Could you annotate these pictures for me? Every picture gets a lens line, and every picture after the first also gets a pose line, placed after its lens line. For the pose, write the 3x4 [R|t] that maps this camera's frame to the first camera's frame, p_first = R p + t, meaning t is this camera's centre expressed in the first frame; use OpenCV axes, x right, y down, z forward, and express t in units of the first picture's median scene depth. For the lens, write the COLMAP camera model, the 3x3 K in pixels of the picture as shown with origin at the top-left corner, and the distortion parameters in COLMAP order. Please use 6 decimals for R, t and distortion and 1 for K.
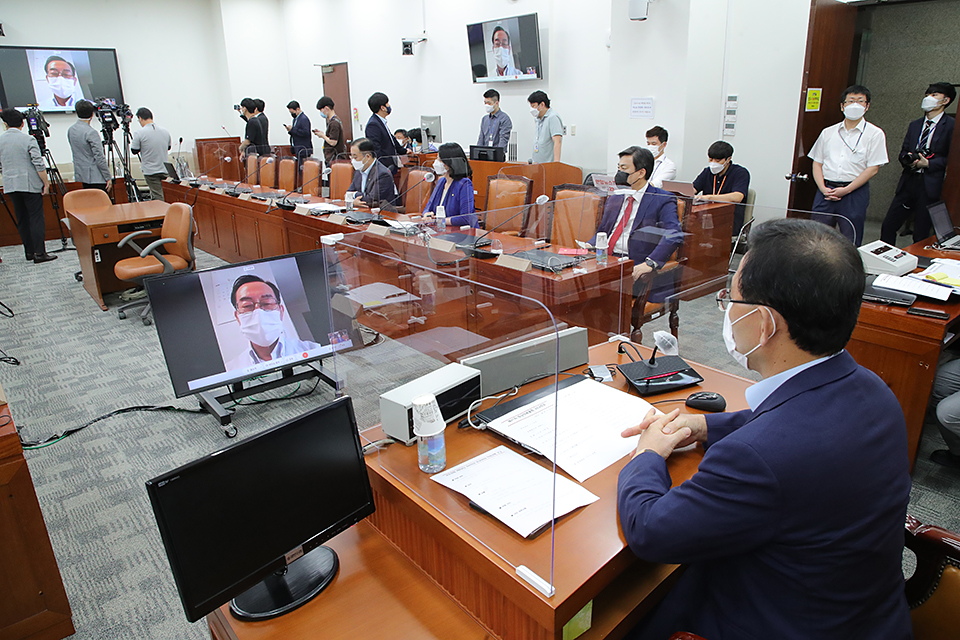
lens RADIAL K [[647.6, 0, 484.6], [0, 647.6, 319.4], [0, 0, 1]] dist [-0.070874, 0.038337]
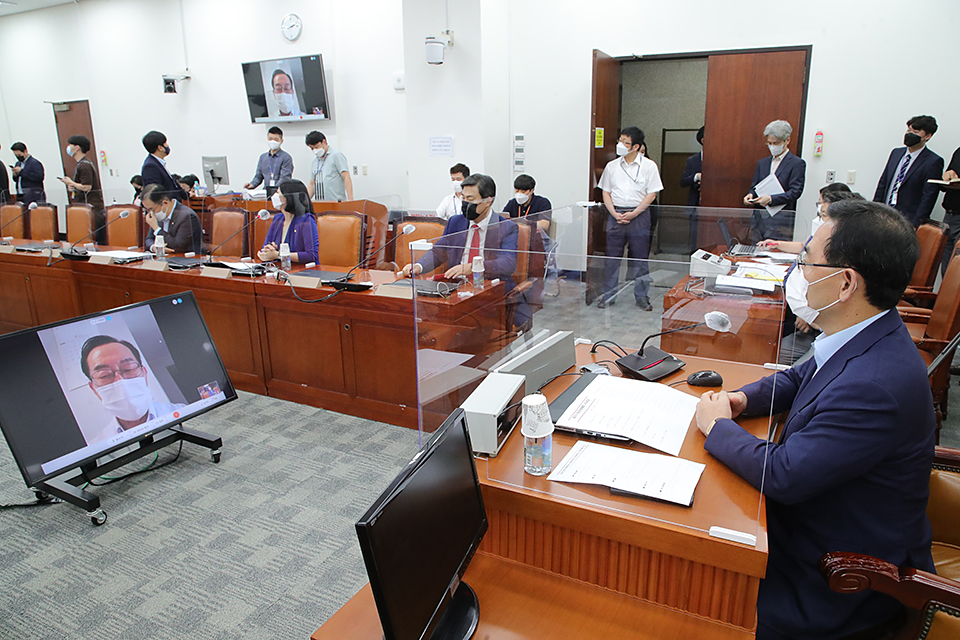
lens RADIAL K [[647.6, 0, 484.6], [0, 647.6, 319.4], [0, 0, 1]] dist [-0.070874, 0.038337]
pose [[0.924038, -0.089418, 0.371696, -0.135692], [0.114345, 0.992398, -0.045523, 0.009455], [-0.364799, 0.084567, 0.927238, 0.024394]]
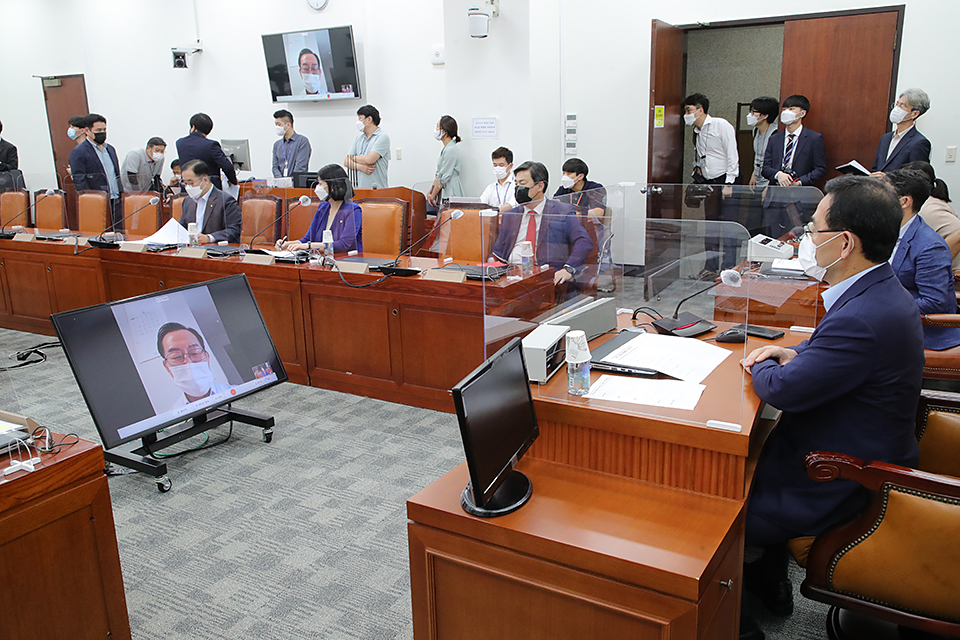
lens RADIAL K [[791.3, 0, 484.9], [0, 791.3, 318.1], [0, 0, 1]] dist [0.004125, 0.011888]
pose [[0.944161, -0.078301, 0.320045, -0.196235], [0.107356, 0.991452, -0.074143, 0.048779], [-0.311503, 0.104361, 0.944497, -0.108059]]
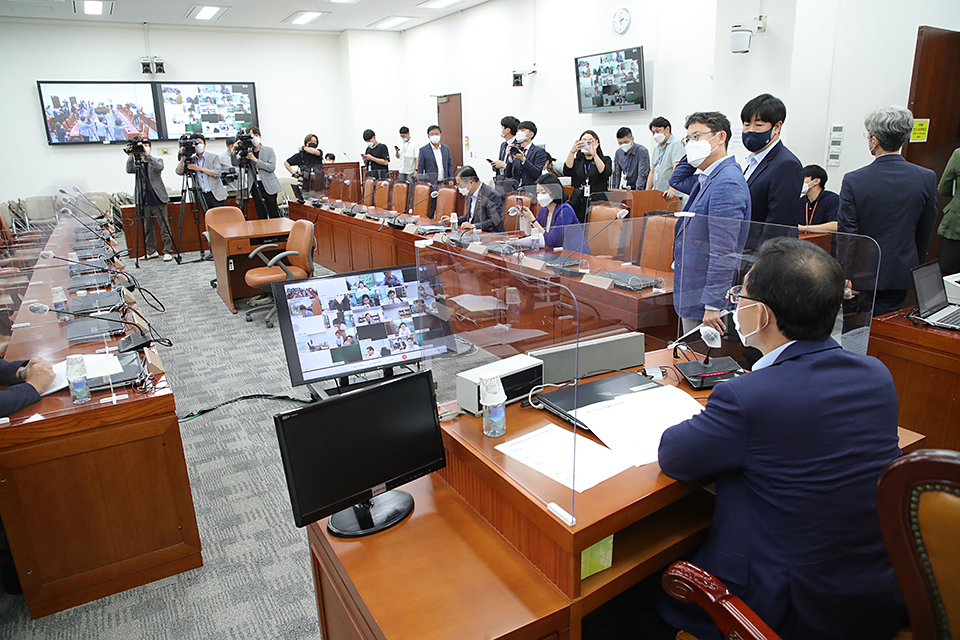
lens RADIAL K [[647.6, 0, 484.6], [0, 647.6, 319.4], [0, 0, 1]] dist [-0.070874, 0.038337]
pose [[0.986141, 0.045194, -0.159636, 0.022875], [-0.051581, 0.998017, -0.036089, 0.016097], [0.157689, 0.043823, 0.986516, -0.056715]]
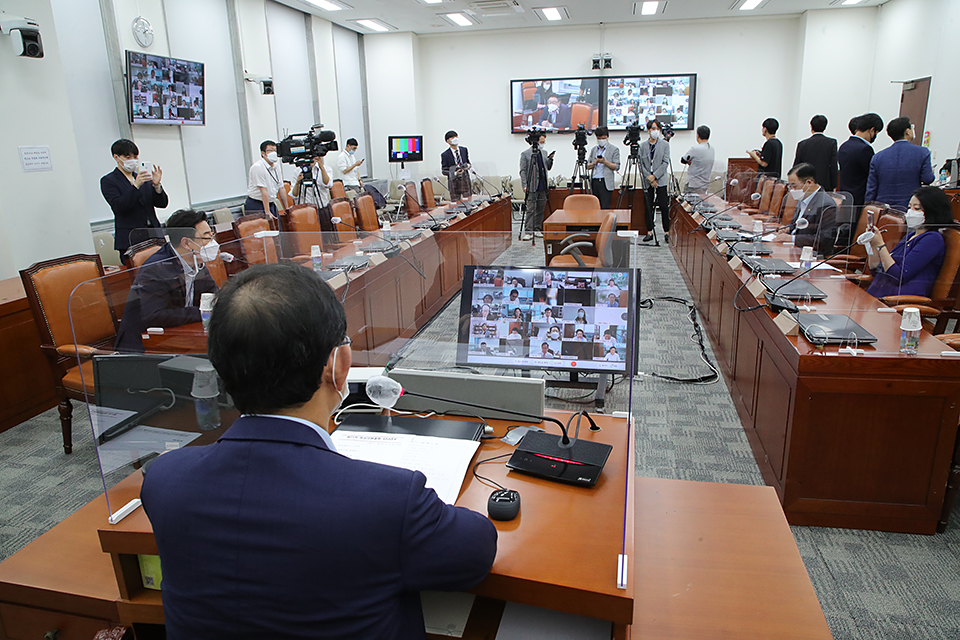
lens RADIAL K [[647.6, 0, 484.6], [0, 647.6, 319.4], [0, 0, 1]] dist [-0.070874, 0.038337]
pose [[0.618347, 0.218266, -0.754988, 0.274310], [-0.239999, 0.967214, 0.083057, -0.044849], [0.748363, 0.129838, 0.650457, 0.135389]]
